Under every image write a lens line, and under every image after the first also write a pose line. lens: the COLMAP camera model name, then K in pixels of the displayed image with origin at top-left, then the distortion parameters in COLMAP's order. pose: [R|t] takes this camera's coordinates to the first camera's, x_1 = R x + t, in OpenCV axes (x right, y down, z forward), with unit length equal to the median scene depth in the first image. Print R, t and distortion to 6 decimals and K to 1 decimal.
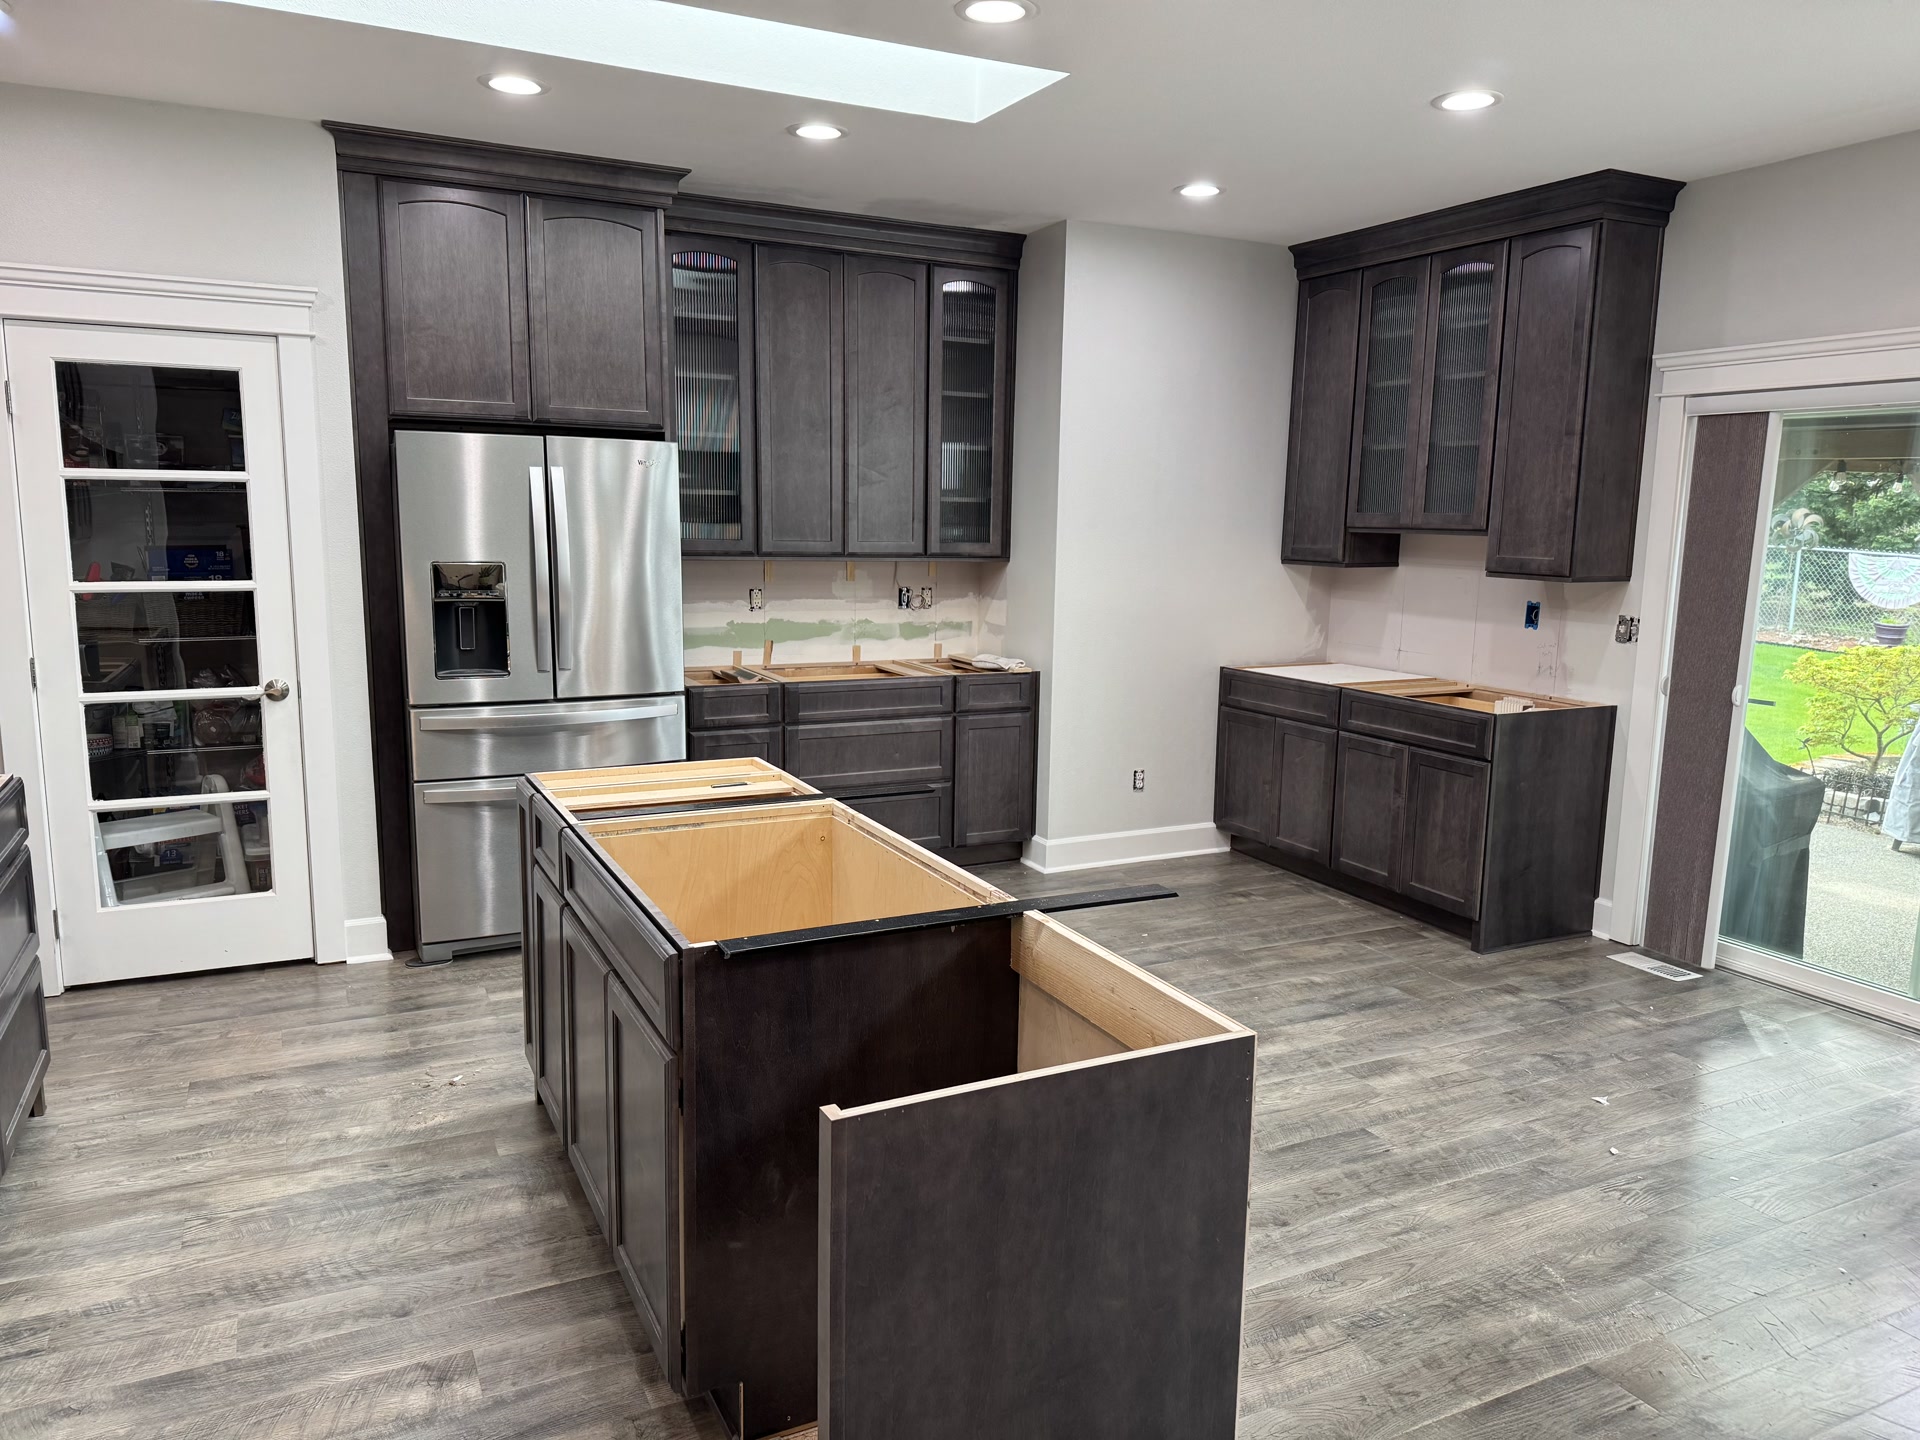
lens RADIAL K [[1343.1, 0, 960.0], [0, 1343.1, 720.0], [0, 0, 1]] dist [0.019454, -0.003161]
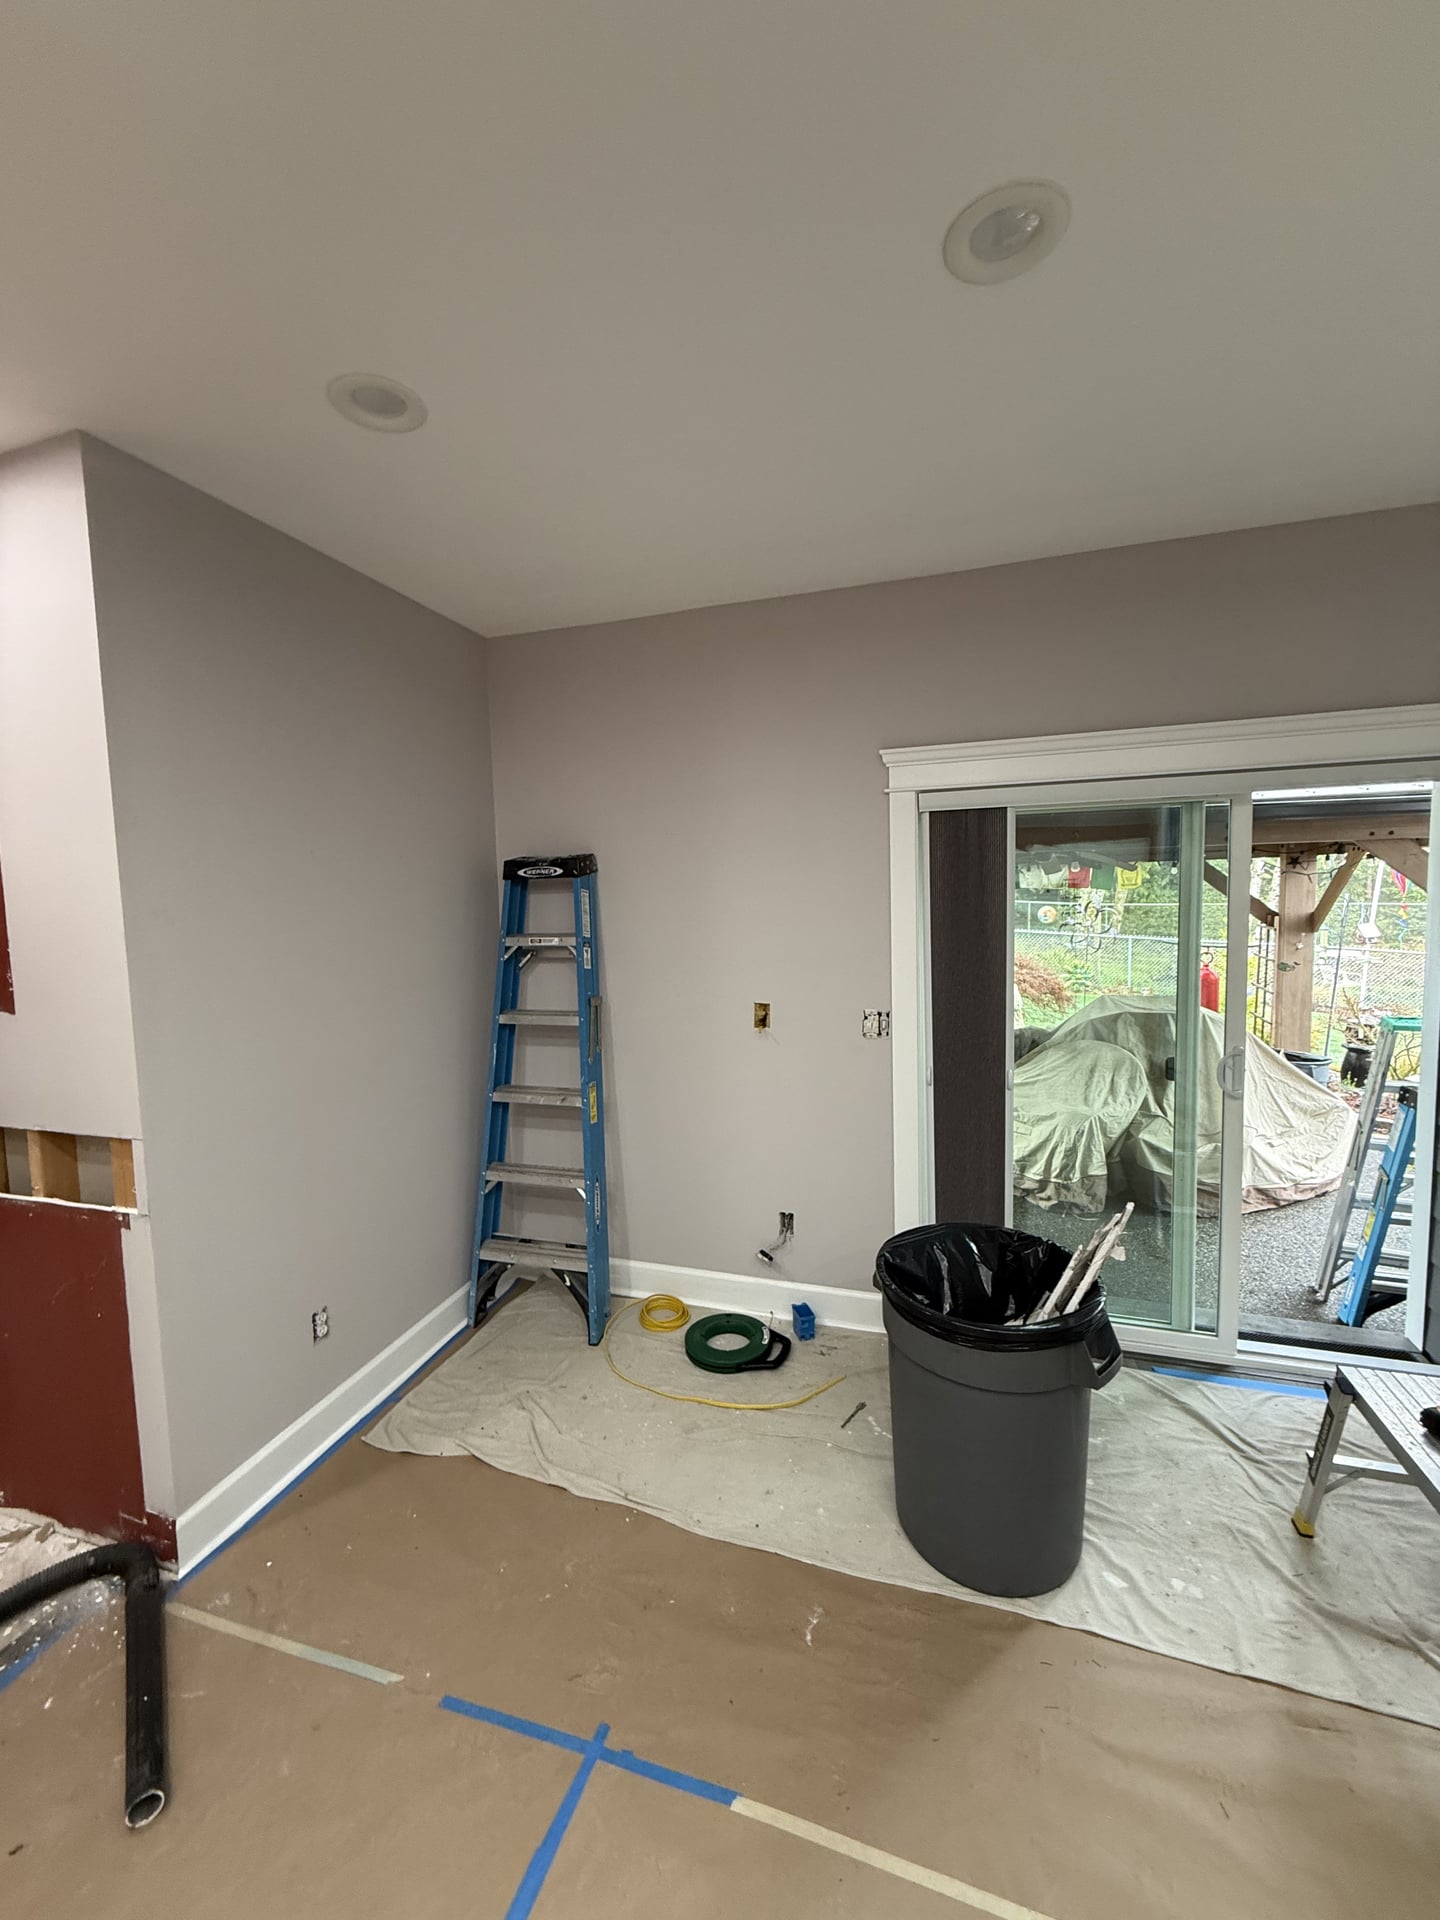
lens RADIAL K [[785.4, 0, 720.0], [0, 785.4, 960.0], [0, 0, 1]] dist [0.000212, 0.000027]
pose [[0.693030, -0.076670, 0.716821, 0.005278], [0.144403, 0.988940, -0.033835, -0.104193], [-0.706299, 0.126959, 0.696436, 0.632921]]
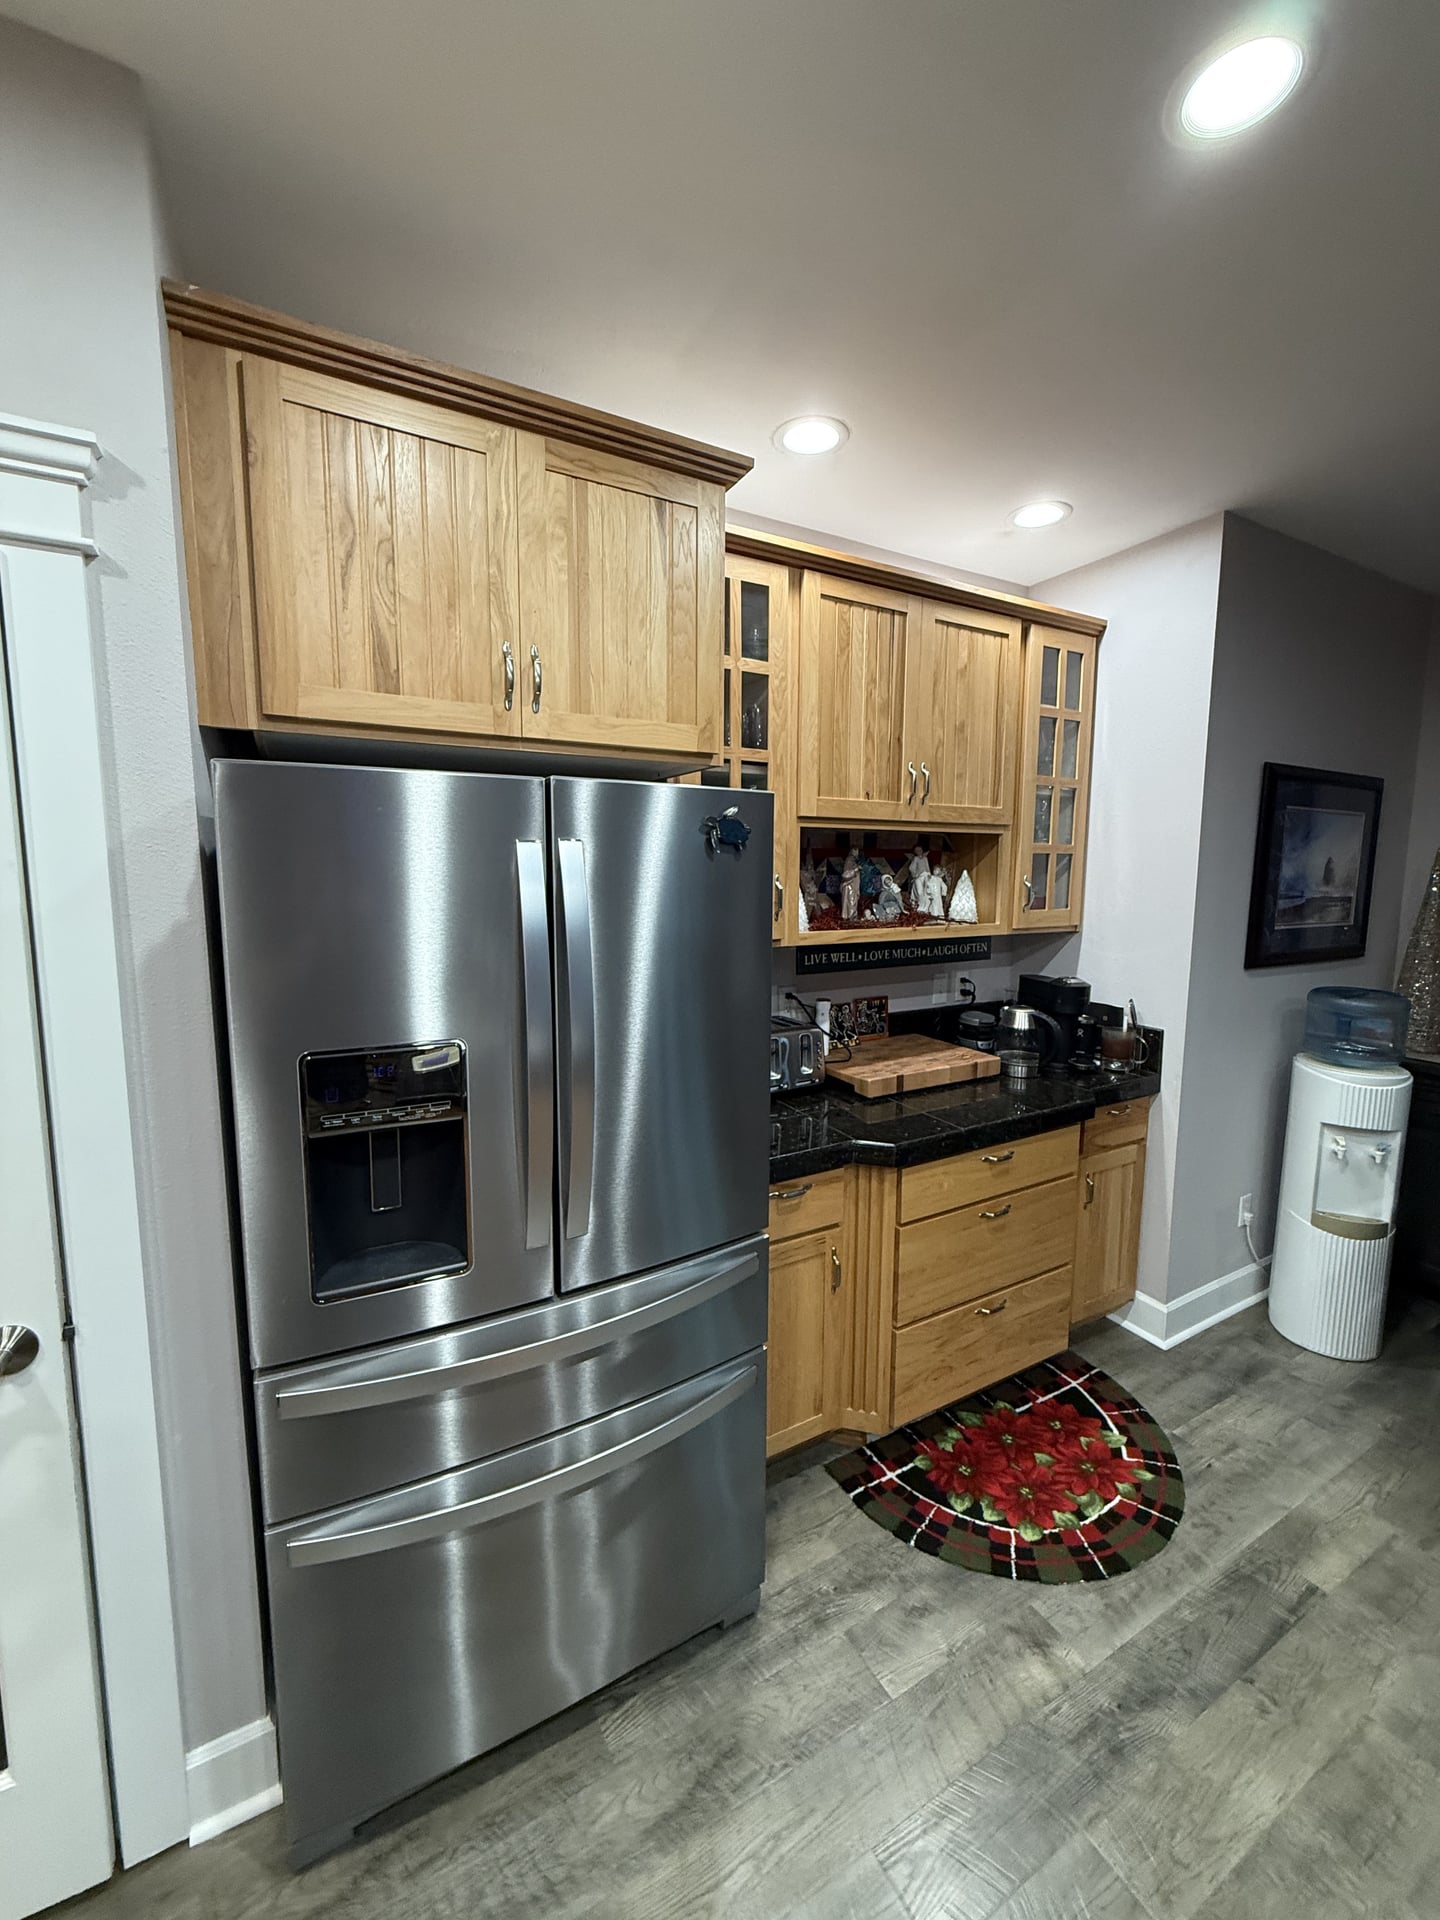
lens RADIAL K [[766.4, 0, 731.5], [0, 766.4, 952.6], [0, 0, 1]] dist [0.000819, 0.000741]
pose [[0.998696, -0.016051, 0.048453, -0.230705], [0.018117, 0.998932, -0.042493, -0.112173], [-0.047719, 0.043316, 0.997921, 0.608782]]
